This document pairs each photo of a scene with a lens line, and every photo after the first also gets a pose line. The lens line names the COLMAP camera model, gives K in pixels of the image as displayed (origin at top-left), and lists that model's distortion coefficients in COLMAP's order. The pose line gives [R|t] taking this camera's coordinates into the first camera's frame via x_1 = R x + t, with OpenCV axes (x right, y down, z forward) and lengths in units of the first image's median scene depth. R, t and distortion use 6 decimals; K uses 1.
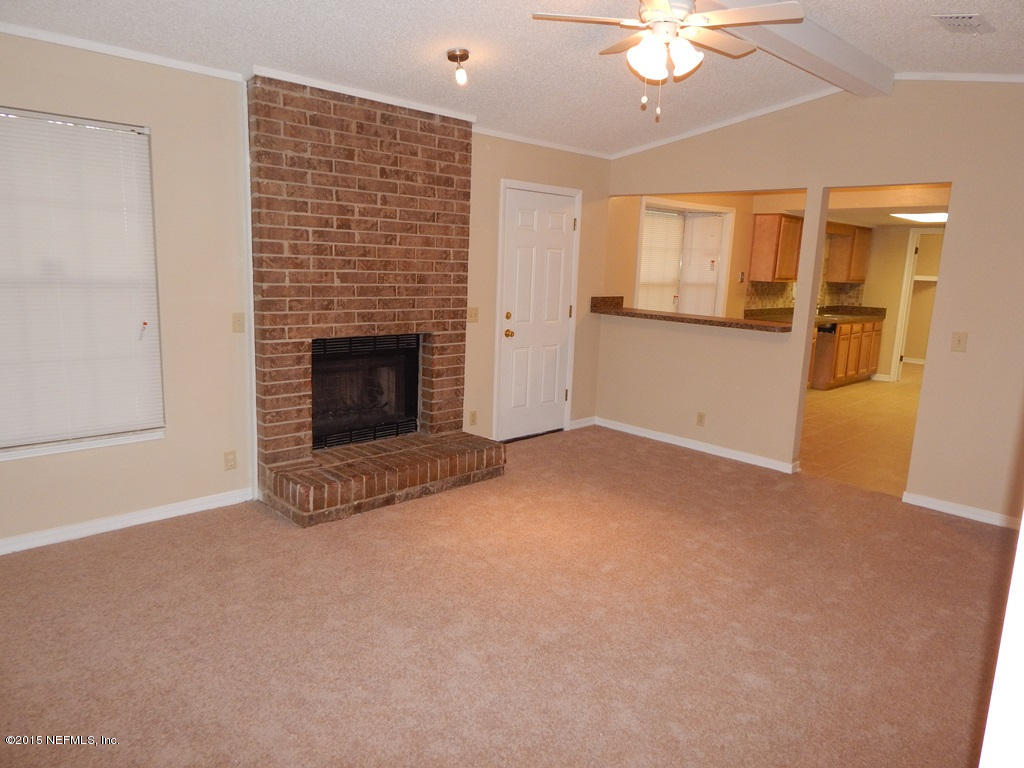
lens RADIAL K [[695.9, 0, 509.6], [0, 695.9, 382.5], [0, 0, 1]] dist [0.026498, -0.006833]
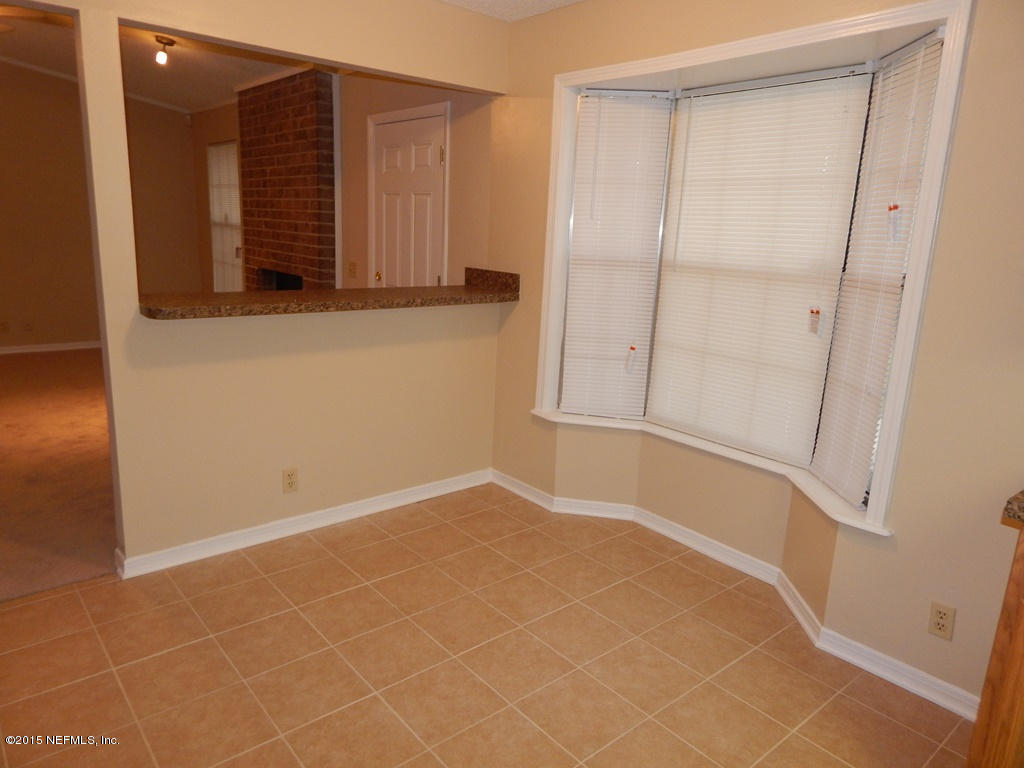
lens RADIAL K [[695.9, 0, 512.6], [0, 695.9, 382.6], [0, 0, 1]] dist [0.026498, -0.006833]
pose [[-0.070149, 0.180044, -0.981154, 1.029840], [-0.222981, 0.955859, 0.191345, -0.208135], [0.972296, 0.232201, -0.026907, 1.466742]]
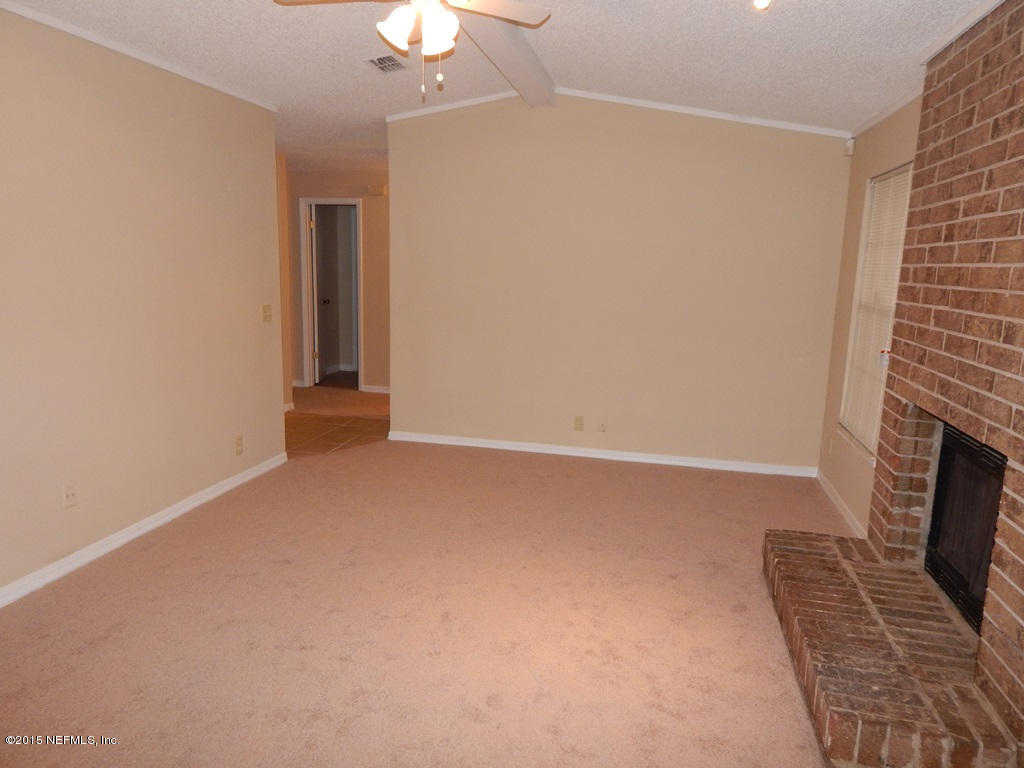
lens RADIAL K [[695.9, 0, 512.5], [0, 695.9, 380.4], [0, 0, 1]] dist [0.026498, -0.006833]
pose [[-0.834750, 0.030531, -0.549782, 0.405805], [-0.156252, 0.944283, 0.289680, -0.206746], [0.527994, 0.327715, -0.783470, 1.228527]]
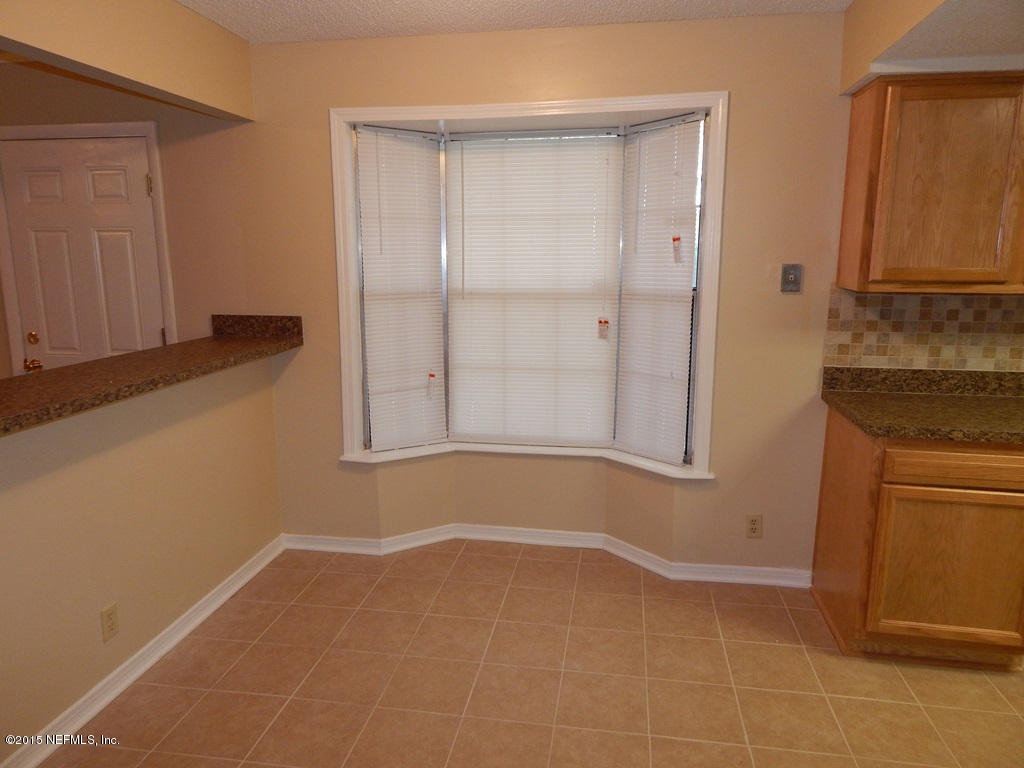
lens RADIAL K [[695.9, 0, 511.3], [0, 695.9, 383.6], [0, 0, 1]] dist [0.026498, -0.006833]
pose [[0.593784, 0.110637, -0.796982, 0.952177], [-0.118121, 0.991756, 0.049671, -0.168447], [0.795907, 0.064646, 0.601958, 1.163210]]
